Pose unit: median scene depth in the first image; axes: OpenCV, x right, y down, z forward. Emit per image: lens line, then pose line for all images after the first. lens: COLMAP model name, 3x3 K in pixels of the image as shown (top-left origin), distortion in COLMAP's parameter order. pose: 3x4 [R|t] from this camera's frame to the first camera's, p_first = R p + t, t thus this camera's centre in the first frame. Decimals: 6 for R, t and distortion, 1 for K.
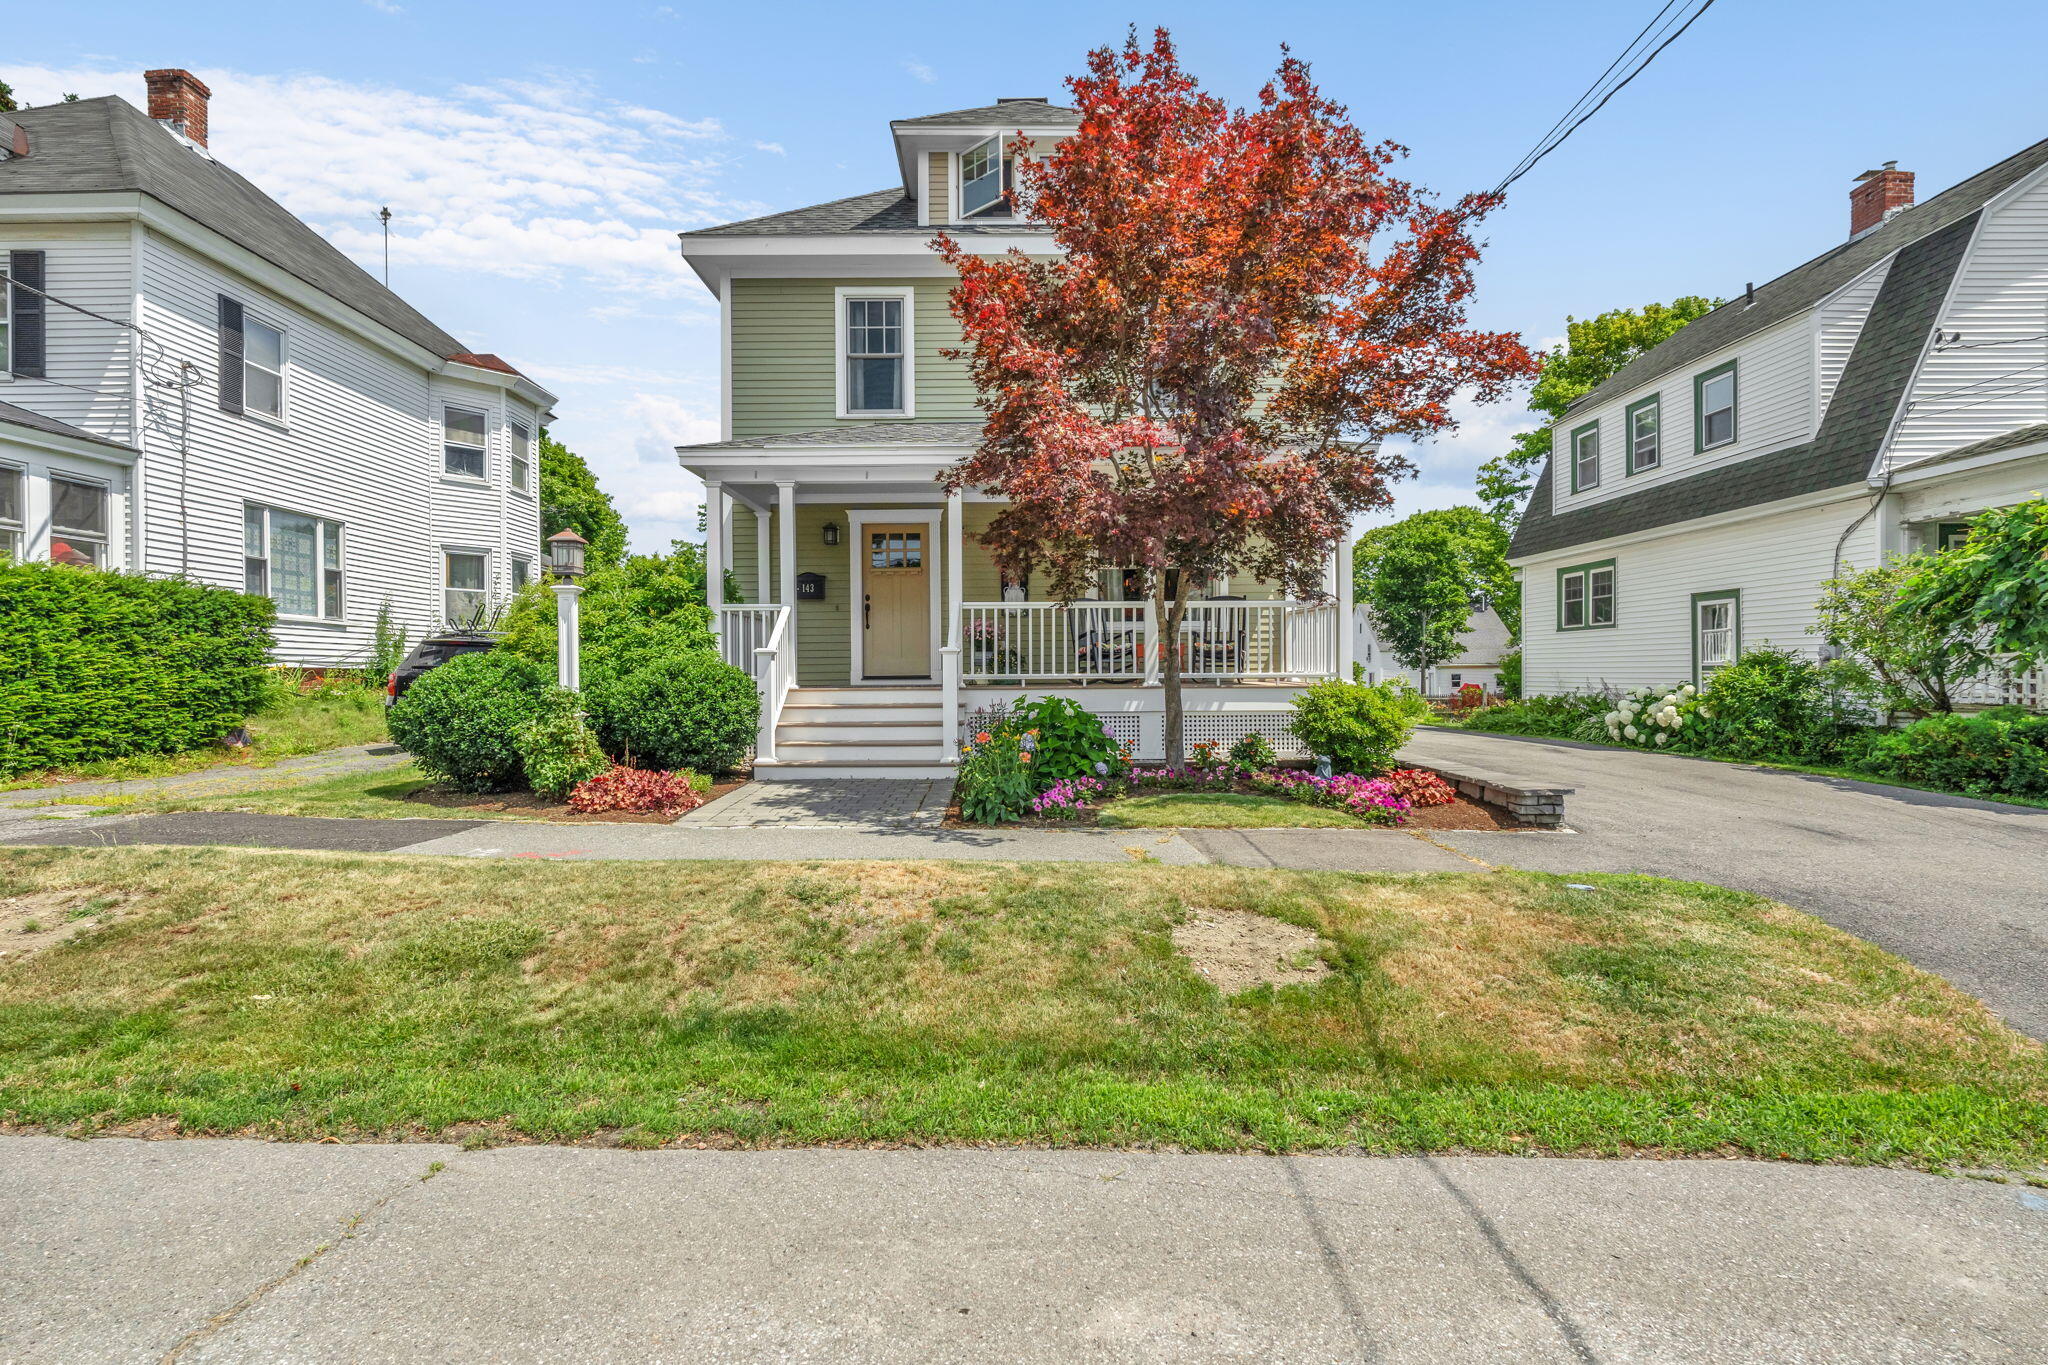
lens RADIAL K [[1039.1, 0, 1026.3], [0, 1039.1, 697.6], [0, 0, 1]] dist [-0.000108, -0.000091]
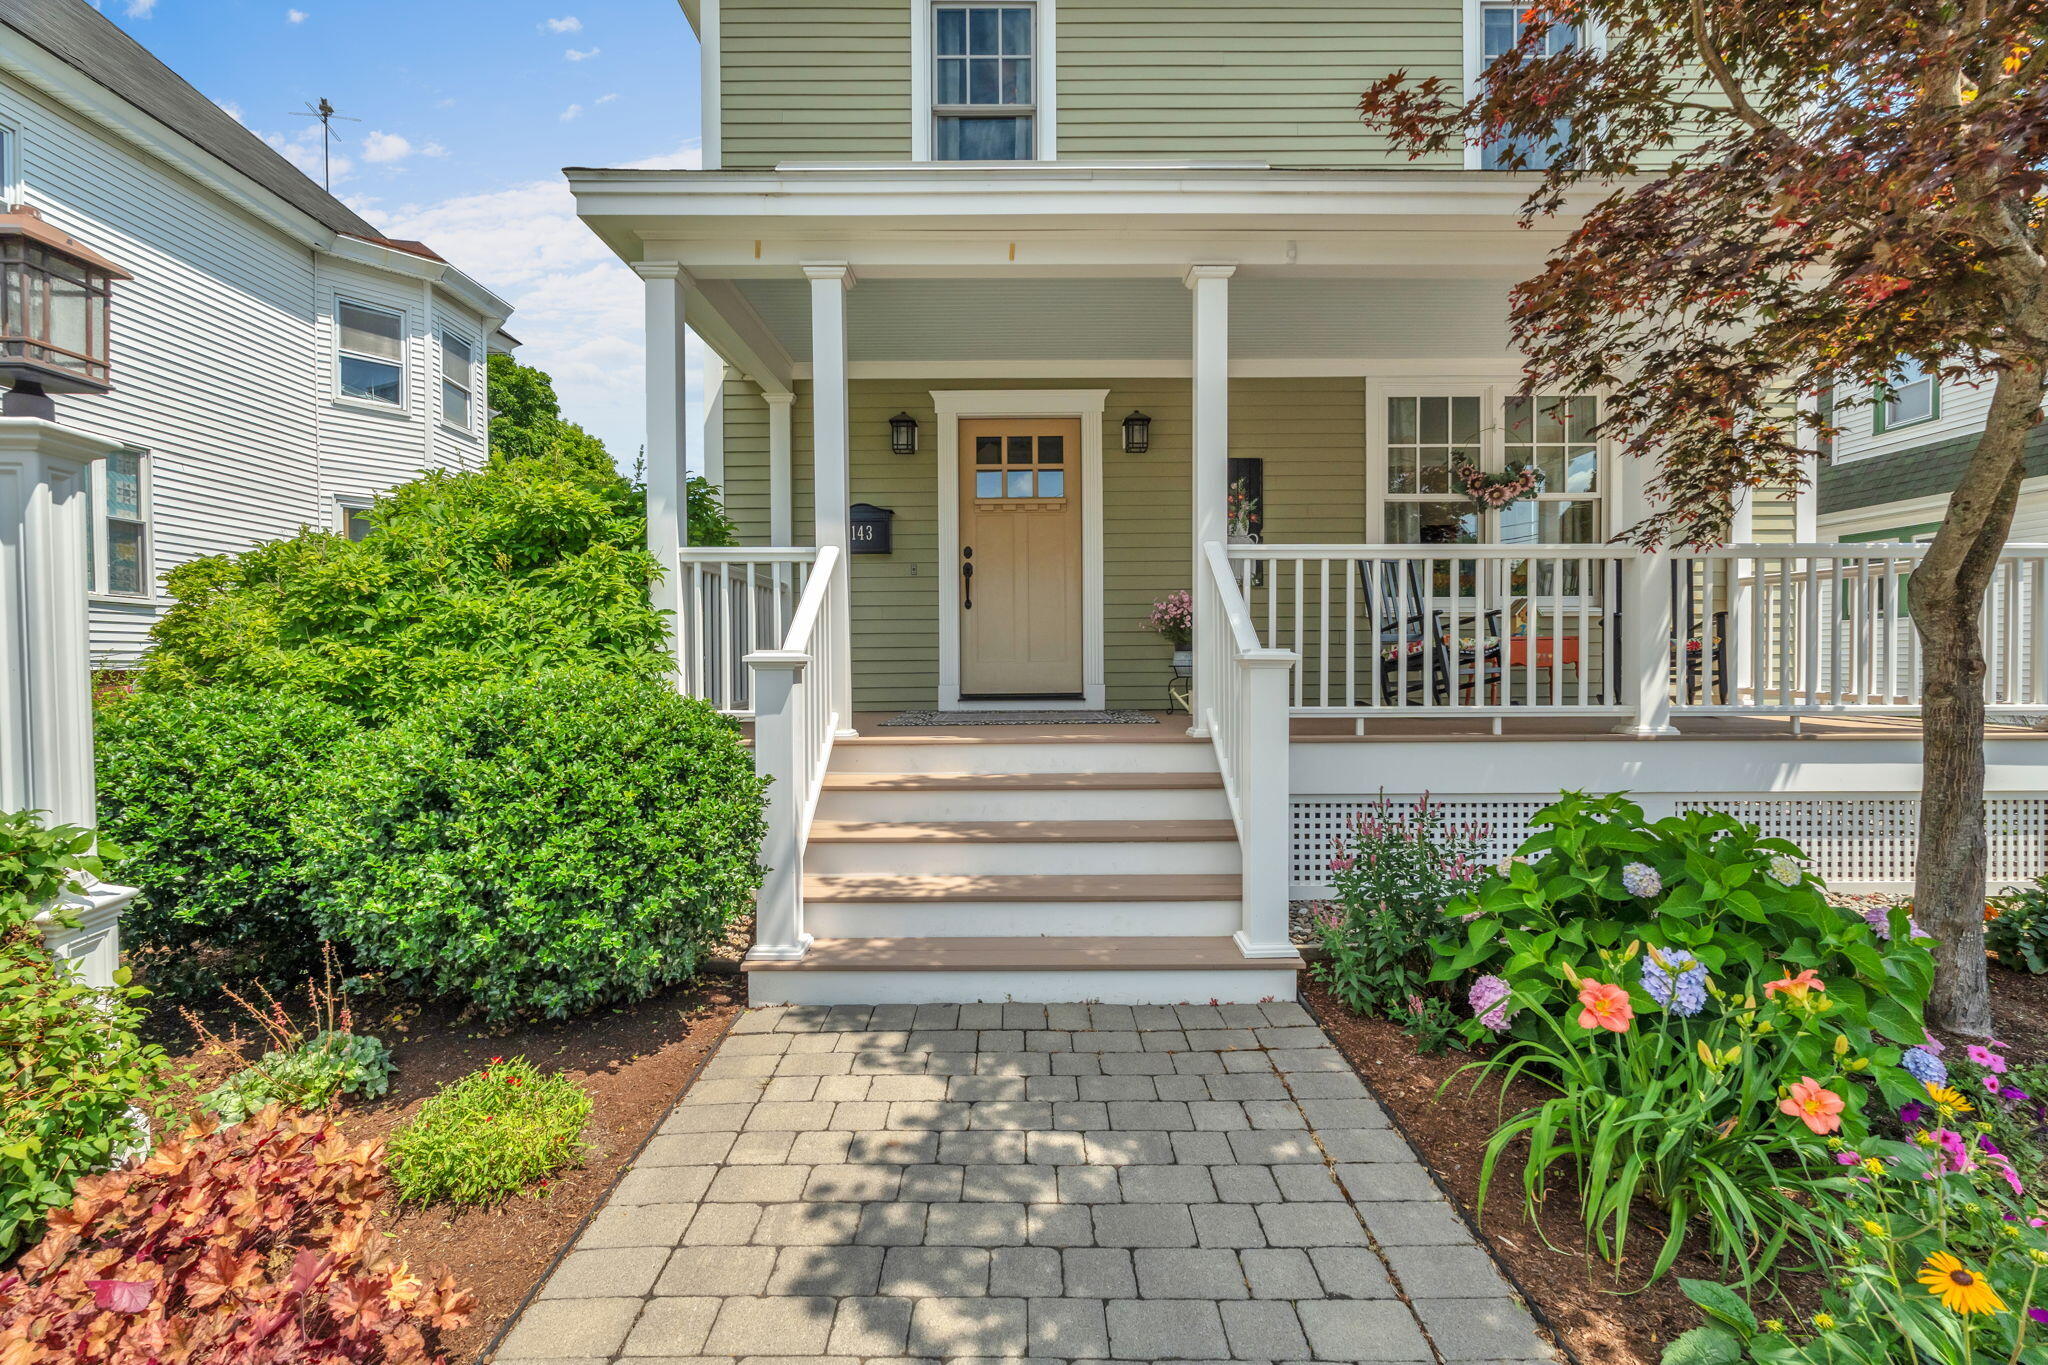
lens RADIAL K [[932.9, 0, 1021.8], [0, 932.9, 700.1], [0, 0, 1]] dist [0.000788, -0.000338]
pose [[0.999989, 0.002497, -0.003930, -0.134051], [-0.002416, 0.999787, 0.020518, -0.030690], [0.003980, -0.020508, 0.999782, 0.550223]]
